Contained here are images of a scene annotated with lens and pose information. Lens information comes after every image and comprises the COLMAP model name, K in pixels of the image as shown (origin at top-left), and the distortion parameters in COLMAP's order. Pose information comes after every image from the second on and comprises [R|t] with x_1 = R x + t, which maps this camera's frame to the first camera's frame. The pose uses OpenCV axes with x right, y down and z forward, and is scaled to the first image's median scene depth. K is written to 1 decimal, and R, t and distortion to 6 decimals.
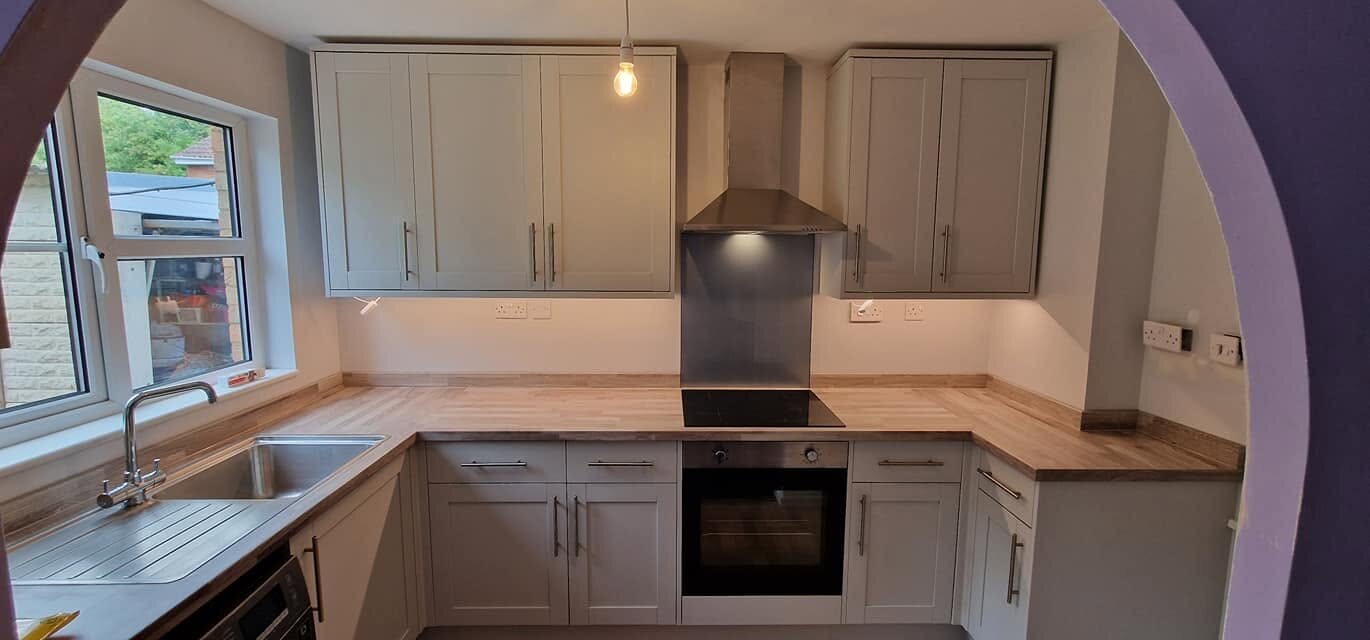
lens RADIAL K [[560.8, 0, 685.4], [0, 560.8, 315.4], [0, 0, 1]] dist [-0.010349, -0.000155]
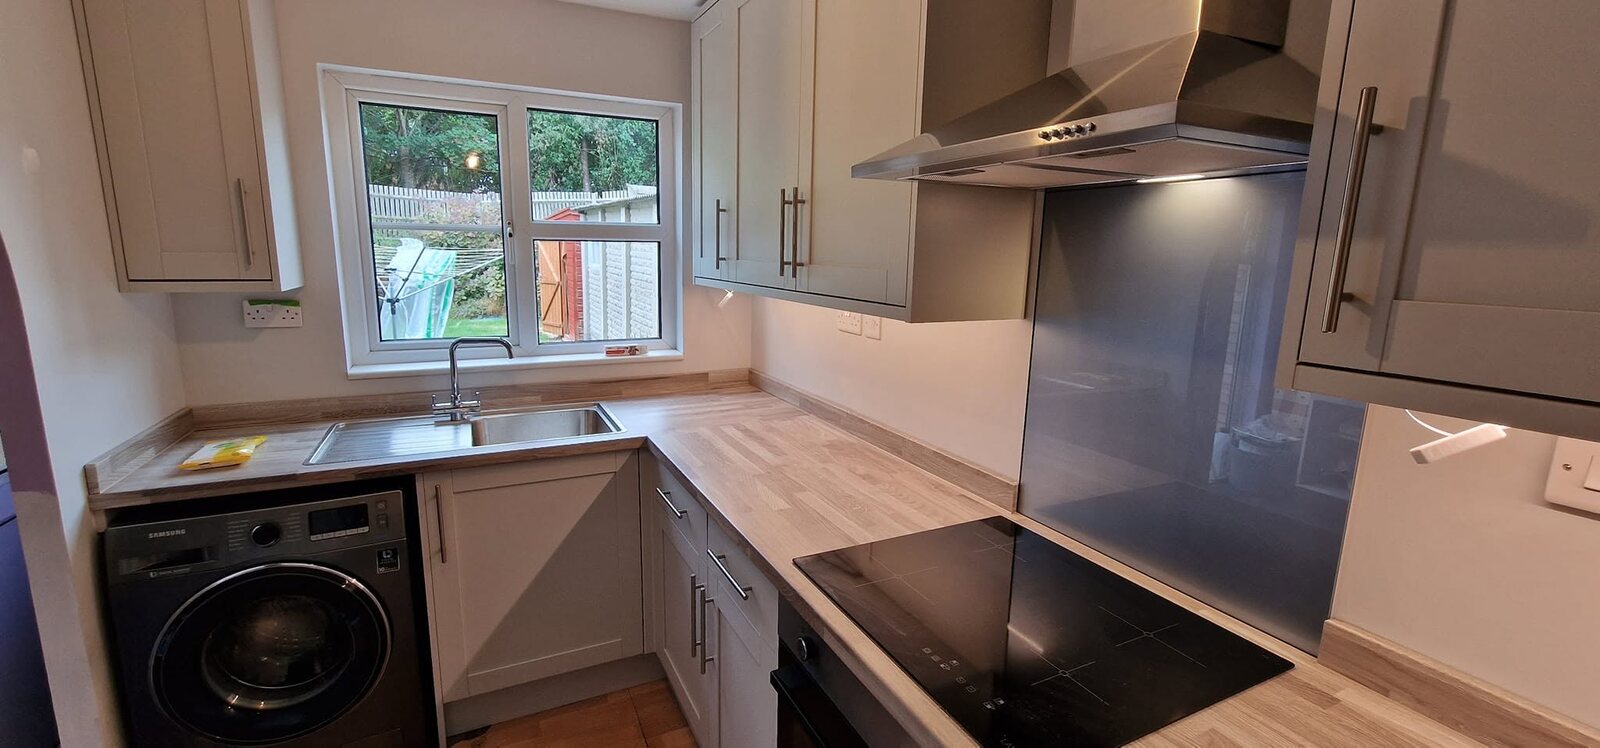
lens RADIAL K [[655.0, 0, 791.5], [0, 655.0, 375.3], [0, 0, 1]] dist [-0.010349, -0.000155]
pose [[0.415062, 0.172472, -0.893296, 0.476320], [-0.124973, 0.983368, 0.131795, -0.048667], [0.901169, 0.056935, 0.429713, 0.678372]]
